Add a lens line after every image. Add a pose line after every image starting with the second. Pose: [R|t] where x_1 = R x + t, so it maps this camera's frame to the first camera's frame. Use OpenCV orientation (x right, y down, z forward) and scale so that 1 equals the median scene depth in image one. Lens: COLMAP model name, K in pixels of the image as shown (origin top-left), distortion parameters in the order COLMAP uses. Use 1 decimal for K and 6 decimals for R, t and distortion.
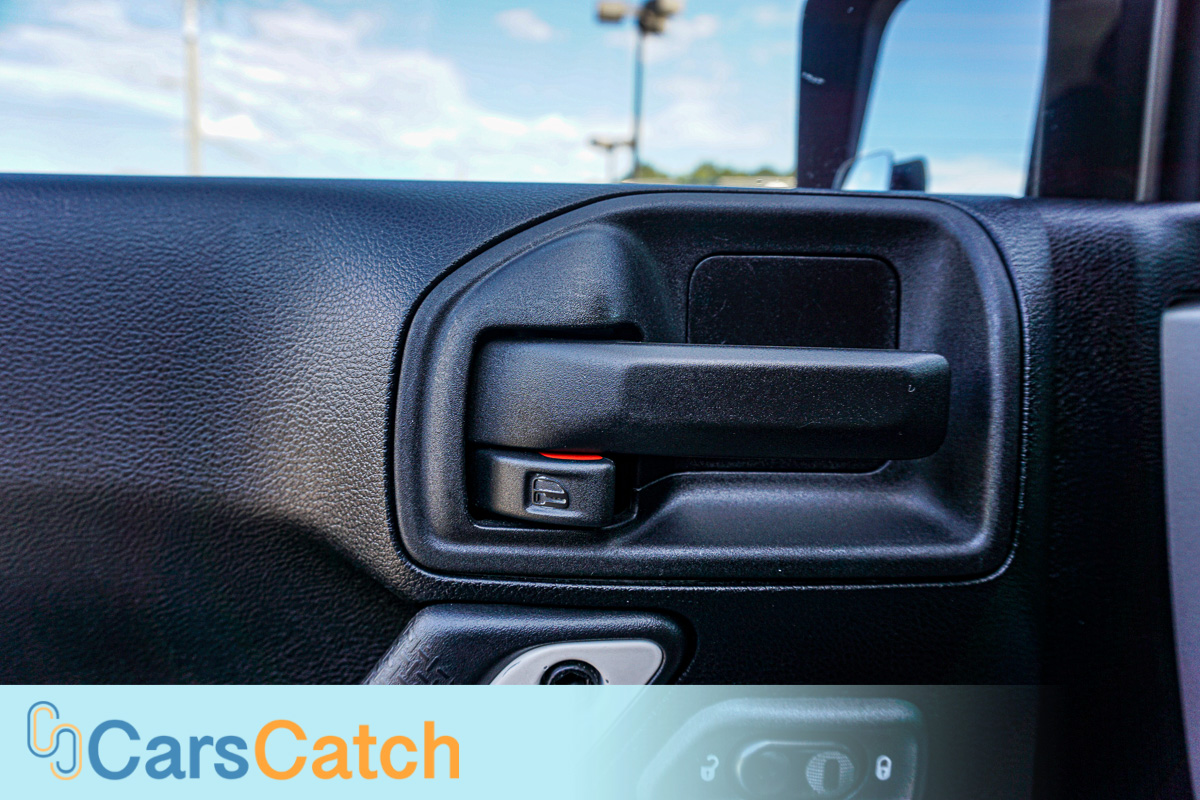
lens RADIAL K [[801.5, 0, 603.0], [0, 801.5, 398.5], [0, 0, 1]] dist [-0.036023, 0.019459]
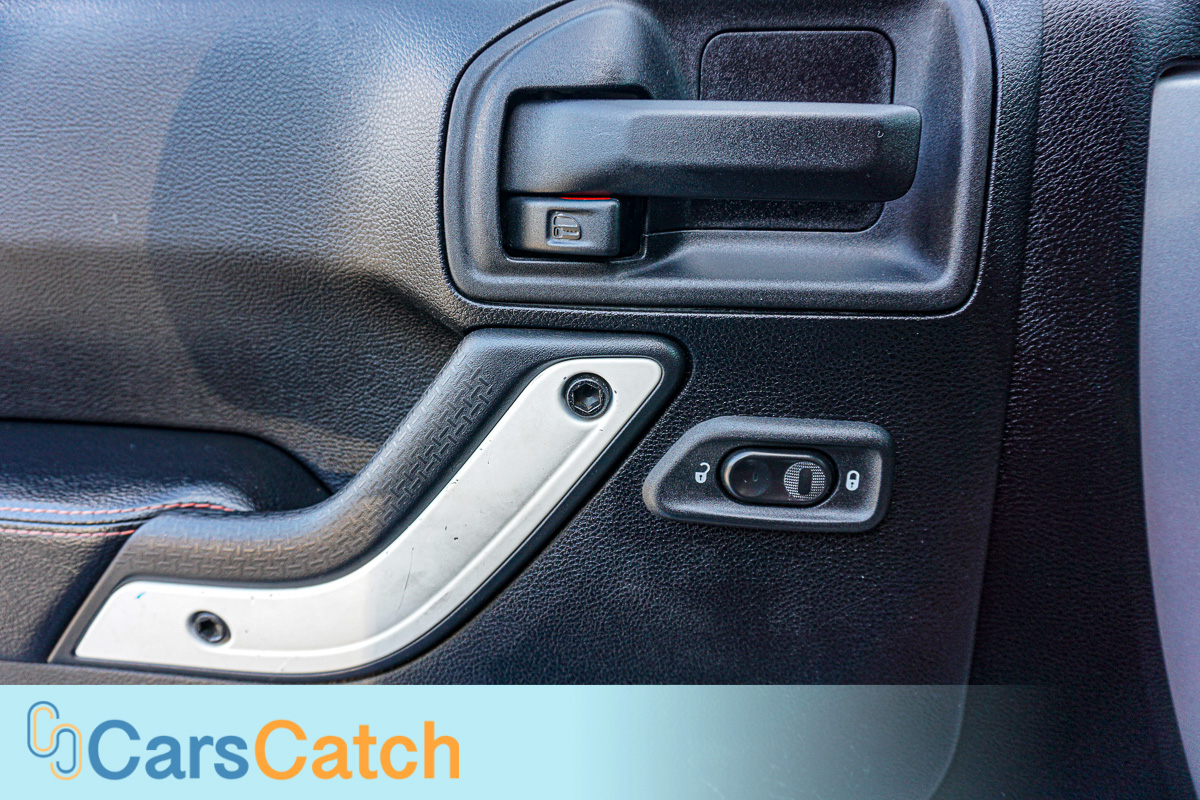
lens RADIAL K [[801.5, 0, 602.0], [0, 801.5, 397.0], [0, 0, 1]] dist [-0.036023, 0.019459]
pose [[0.991132, 0.027005, -0.130107, 0.128332], [-0.009531, 0.991057, 0.133101, 0.178663], [0.132538, -0.130680, 0.982525, -0.180342]]
